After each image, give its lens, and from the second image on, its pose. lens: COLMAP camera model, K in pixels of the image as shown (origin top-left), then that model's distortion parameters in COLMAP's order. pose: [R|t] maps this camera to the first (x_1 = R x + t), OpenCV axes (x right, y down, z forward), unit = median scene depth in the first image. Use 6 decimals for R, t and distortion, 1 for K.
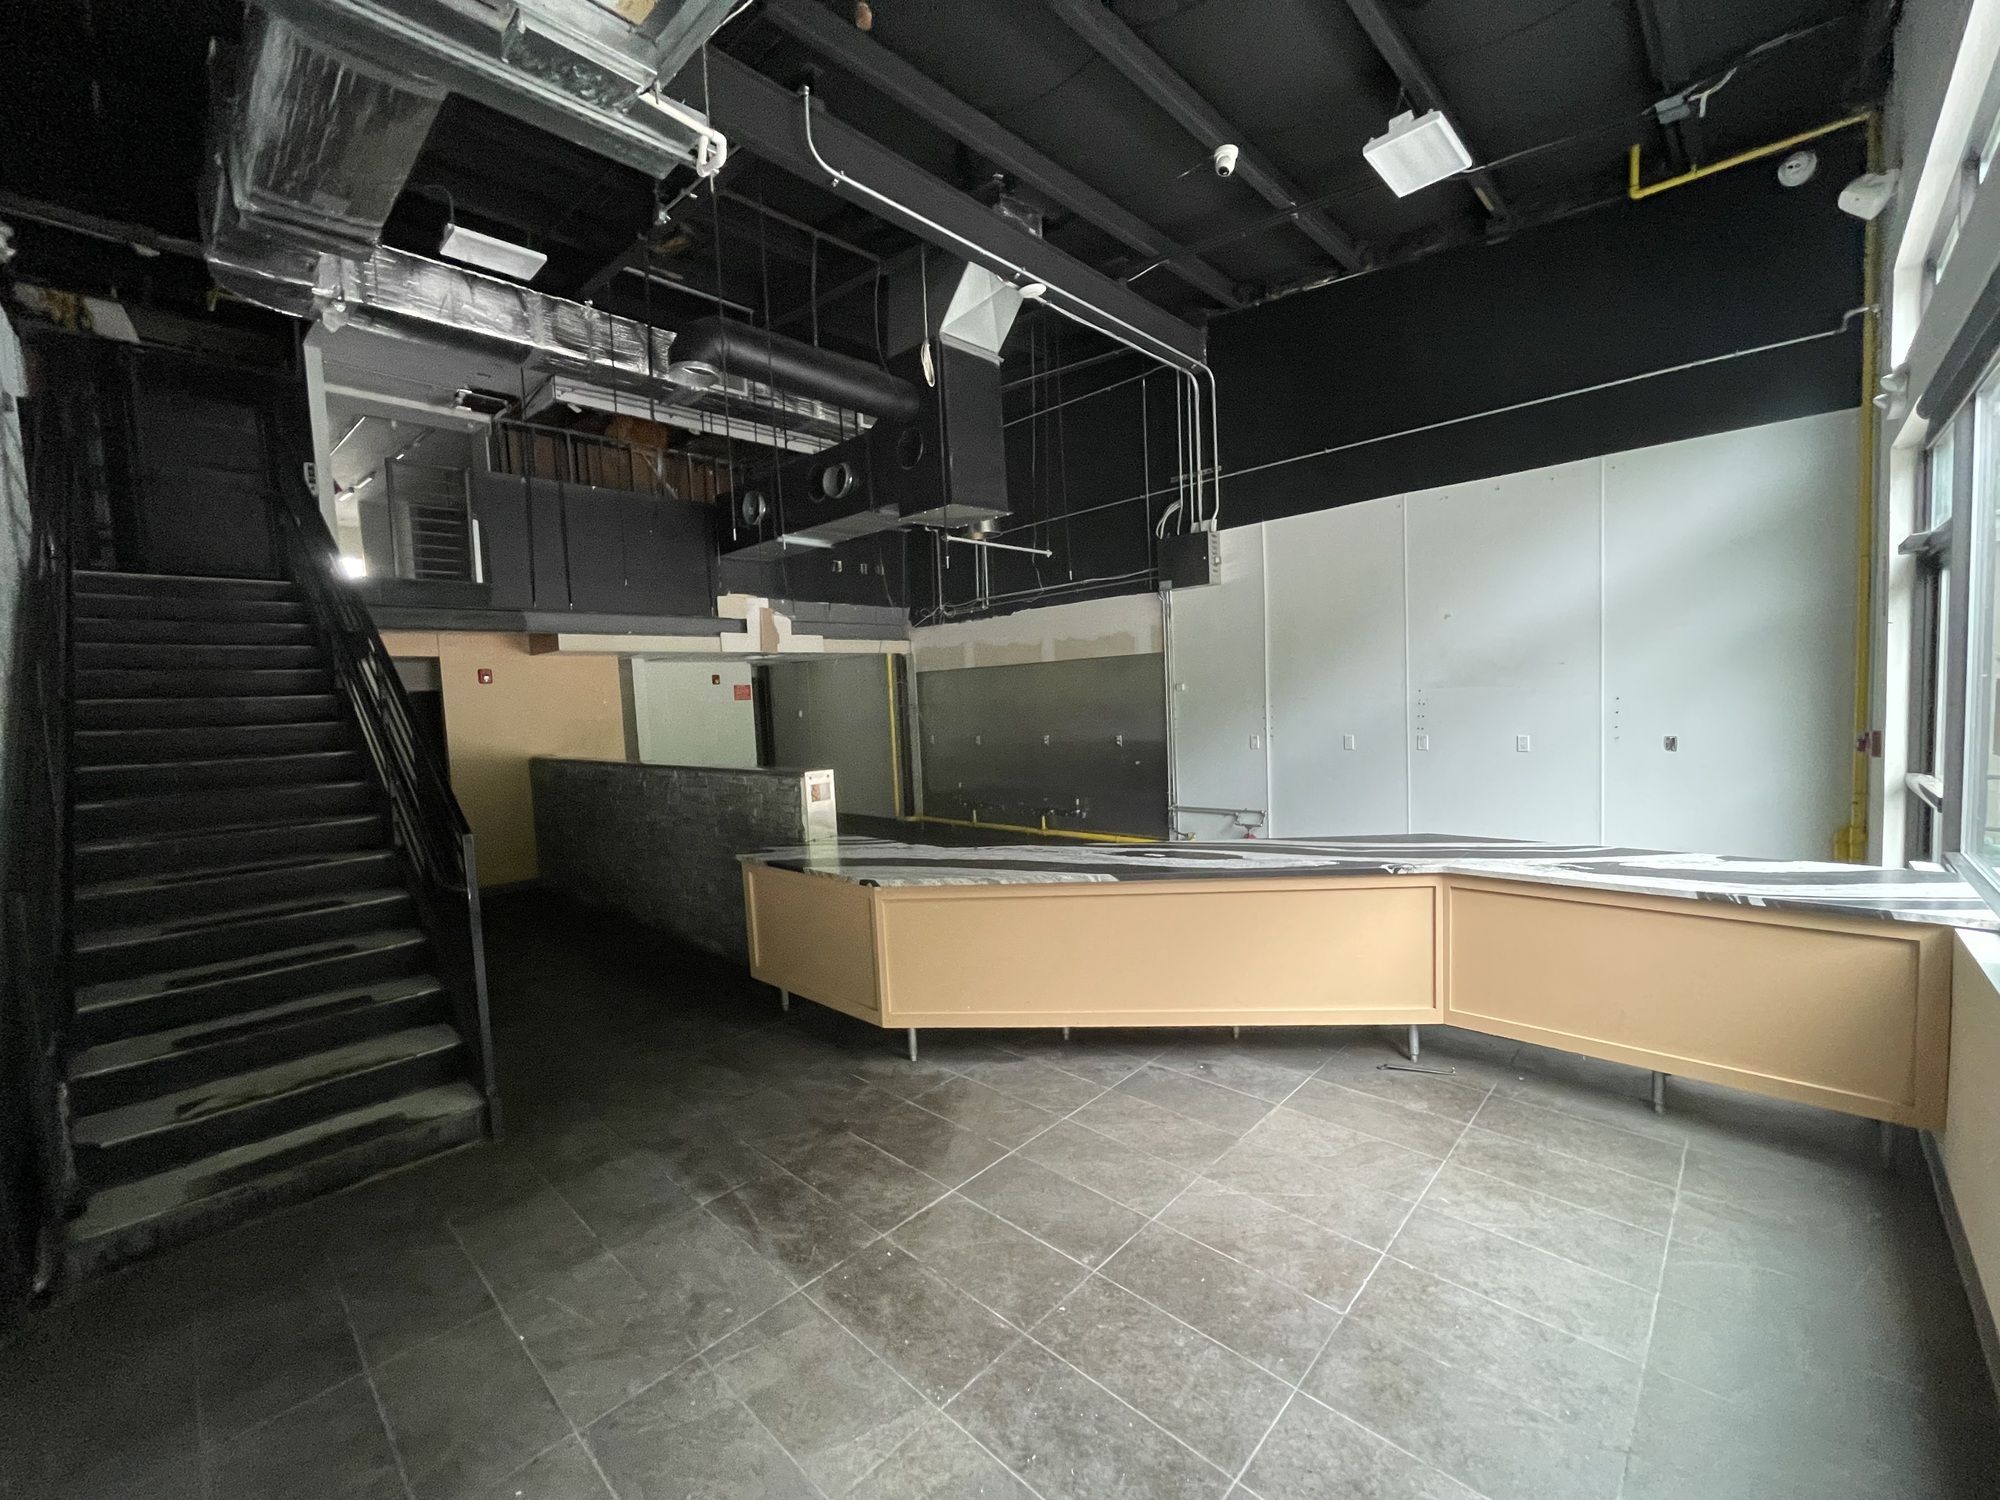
lens RADIAL K [[813.2, 0, 997.9], [0, 813.2, 751.2], [0, 0, 1]] dist [0.001482, 0.000089]
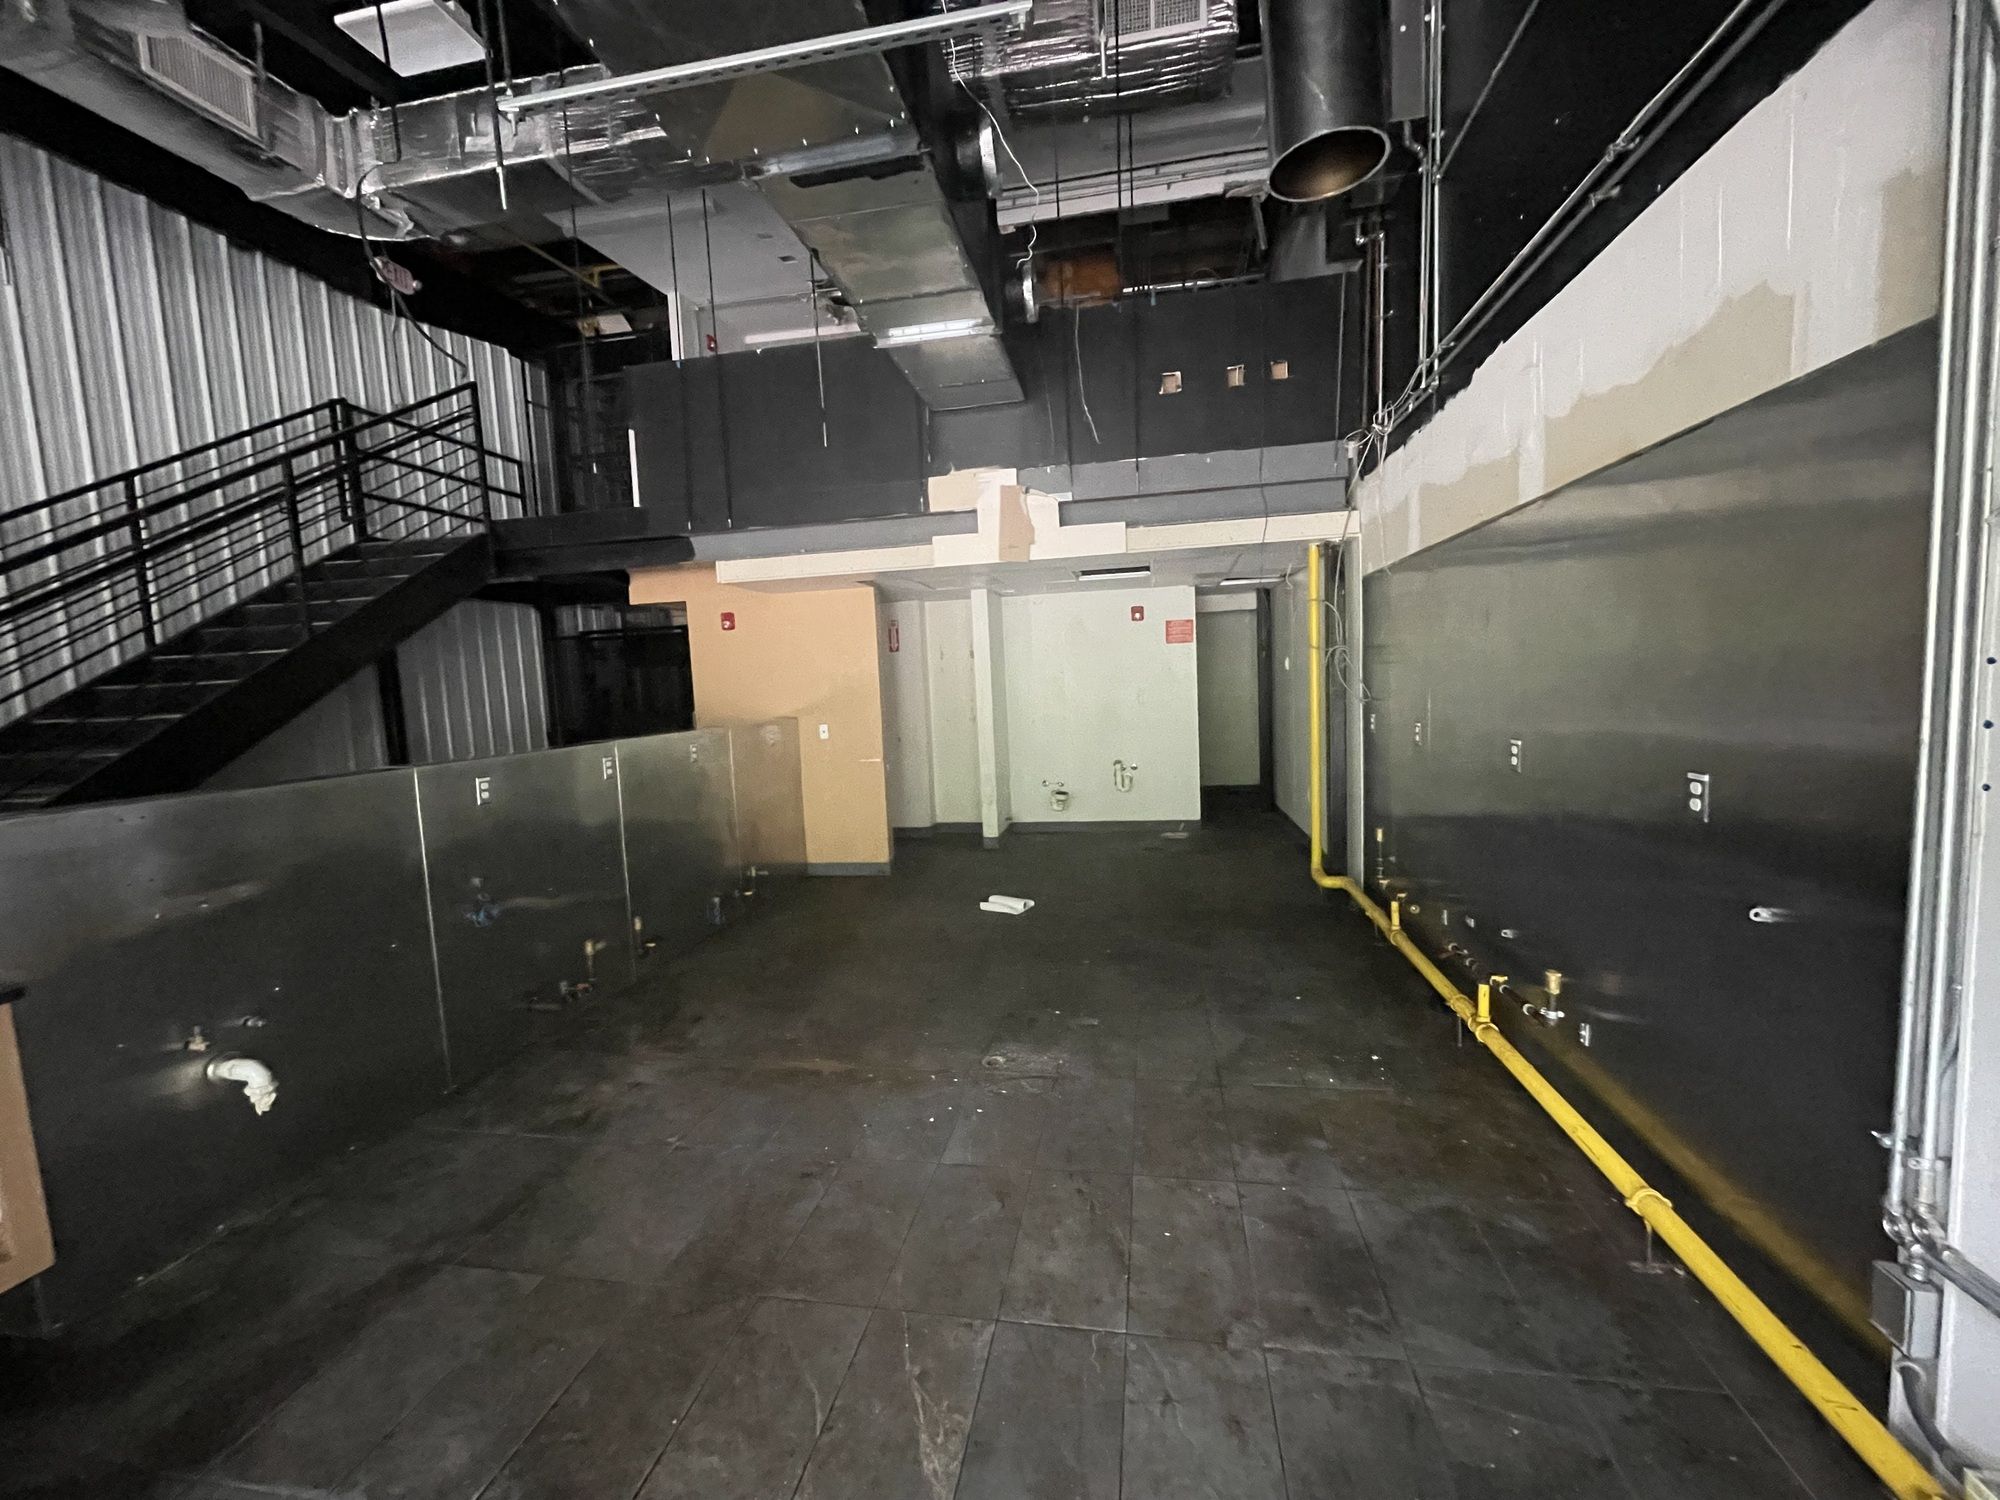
lens RADIAL K [[813.2, 0, 1006.8], [0, 813.2, 749.0], [0, 0, 1]] dist [0.001482, 0.000089]
pose [[0.557888, 0.089376, -0.825090, 0.209458], [-0.032483, 0.995774, 0.085901, -0.036387], [0.829280, -0.021122, 0.558434, 0.651210]]
